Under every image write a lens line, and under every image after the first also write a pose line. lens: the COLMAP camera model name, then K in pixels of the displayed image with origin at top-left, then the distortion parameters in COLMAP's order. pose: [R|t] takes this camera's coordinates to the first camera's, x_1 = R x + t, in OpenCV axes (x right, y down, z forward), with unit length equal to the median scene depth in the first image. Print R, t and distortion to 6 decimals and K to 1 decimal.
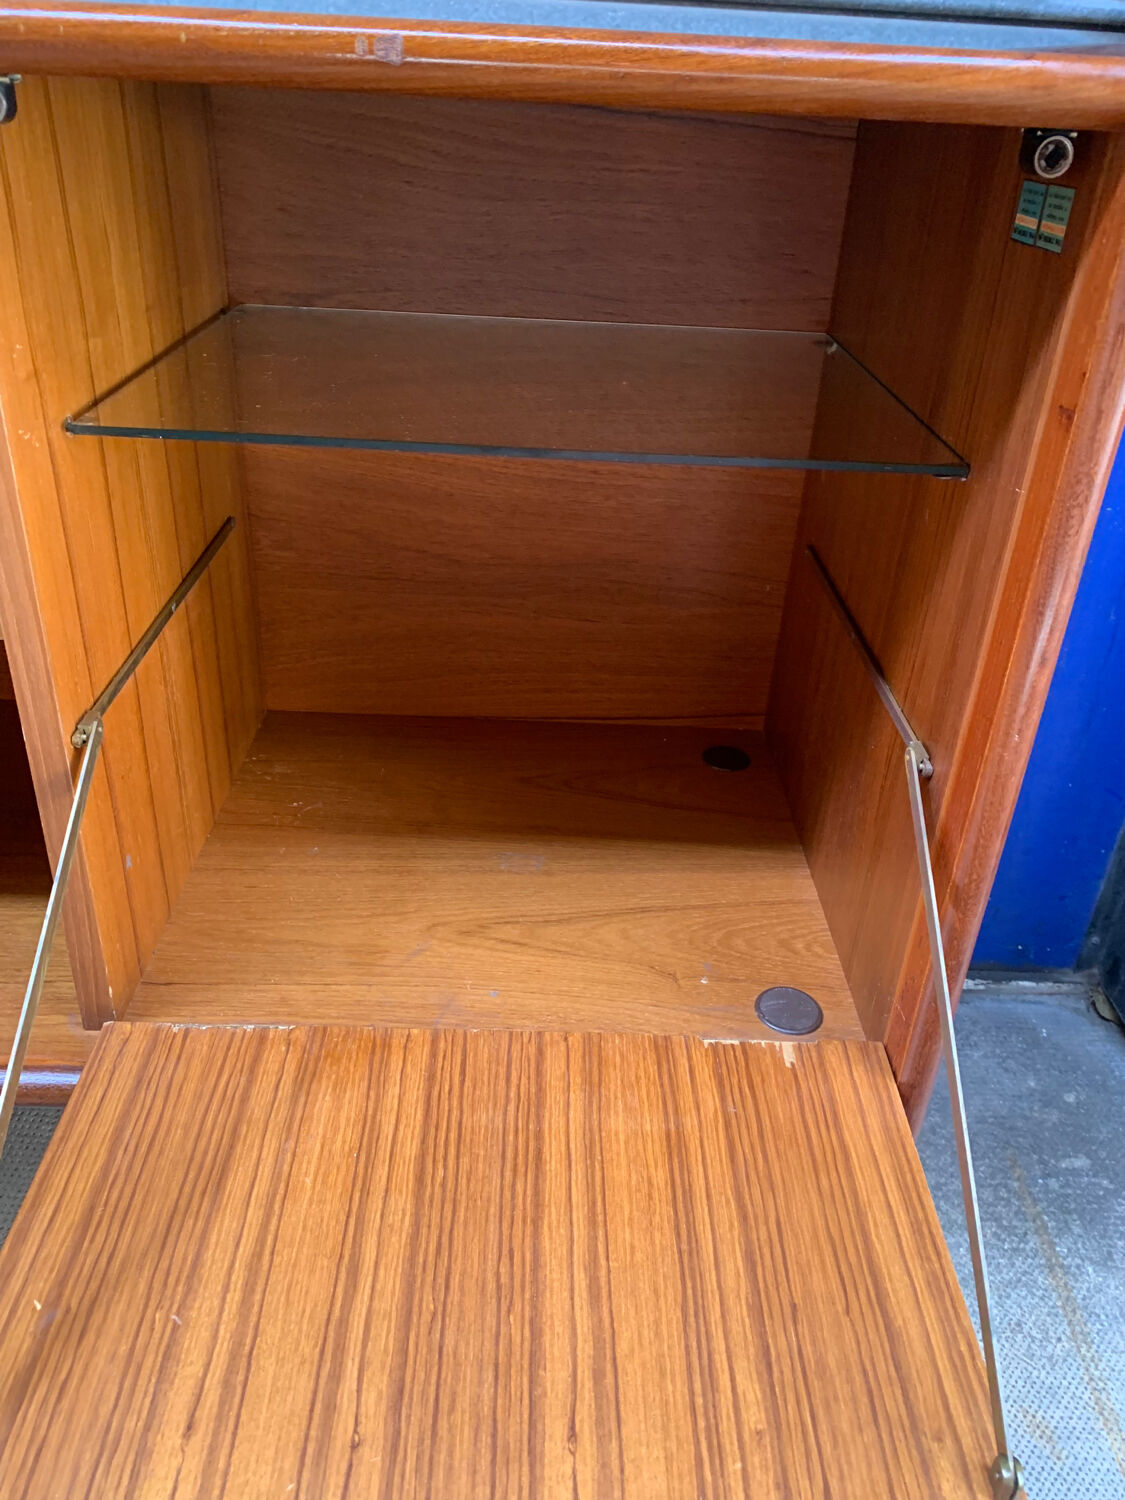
lens RADIAL K [[1164.2, 0, 562.5], [0, 1164.2, 750.0], [0, 0, 1]] dist [0.016084, -0.004779]
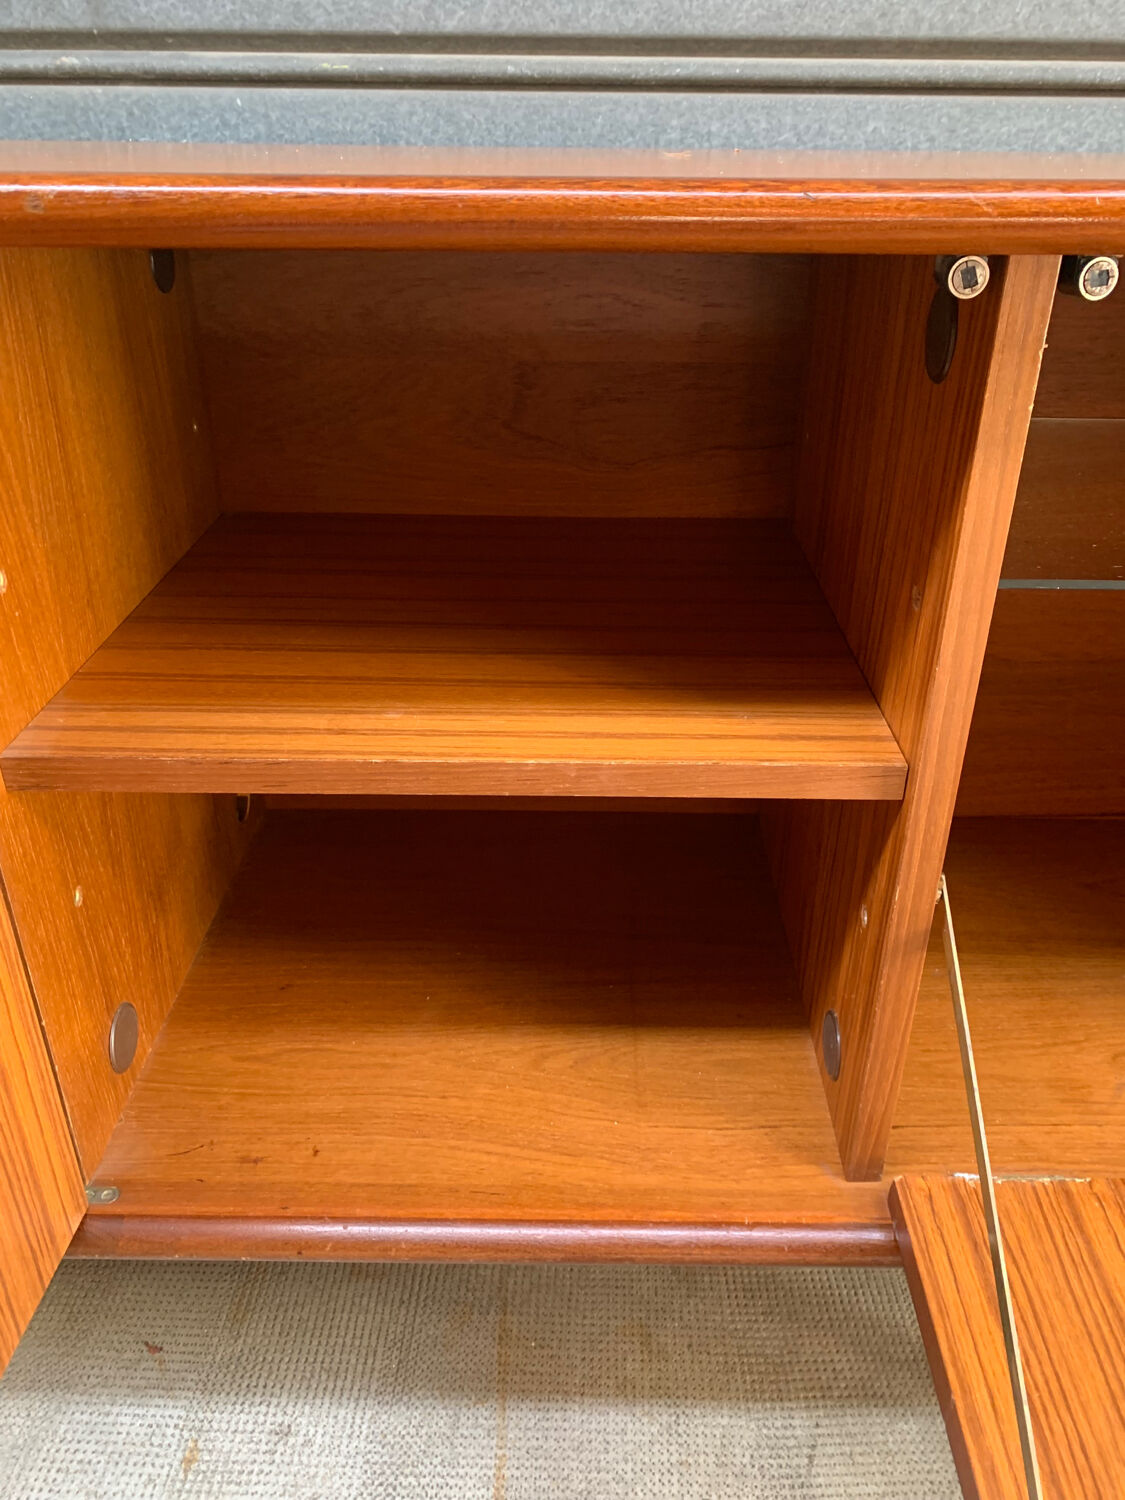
lens RADIAL K [[1197.7, 0, 575.4], [0, 1197.7, 768.6], [0, 0, 1]] dist [0.003978, 0.001112]
pose [[0.999327, -0.024155, -0.027616, -0.480669], [0.023740, 0.999602, -0.015245, -0.074920], [0.027974, 0.014579, 0.999502, -0.005688]]
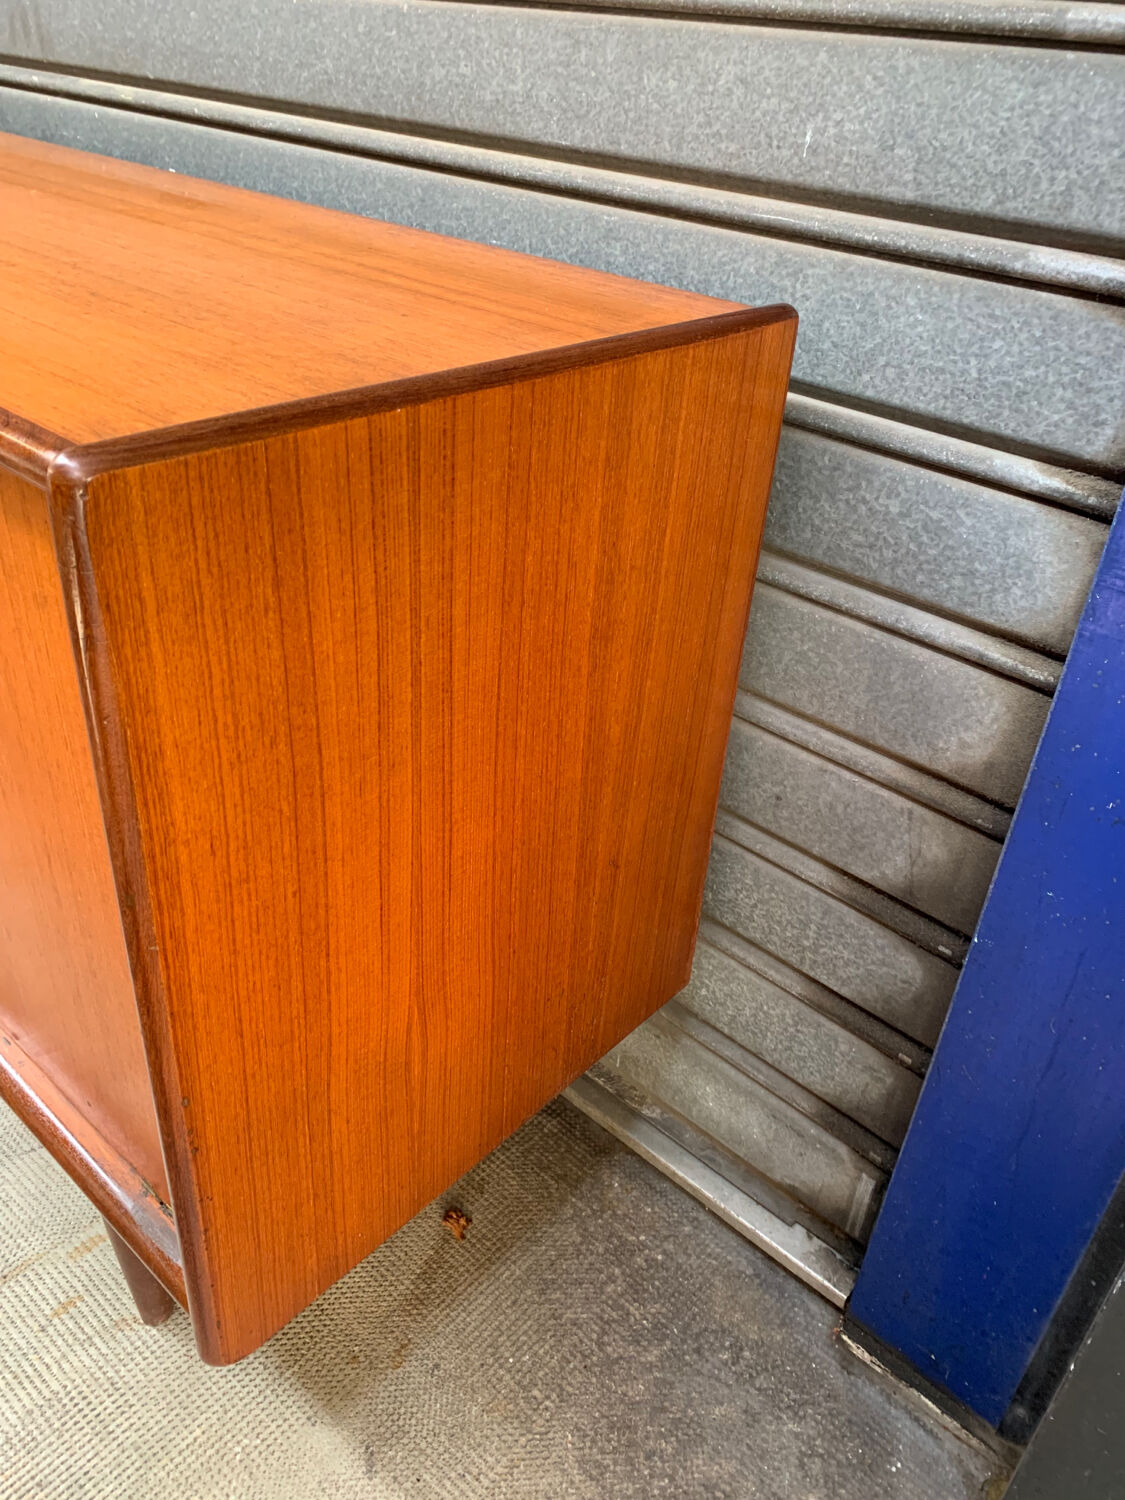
lens RADIAL K [[1170.6, 0, 557.7], [0, 1170.6, 720.6], [0, 0, 1]] dist [0.016934, -0.004591]
pose [[0.739525, 0.349592, -0.575230, 0.722341], [-0.354101, 0.928806, 0.109237, -0.320604], [0.572465, 0.122906, 0.810665, 0.222518]]
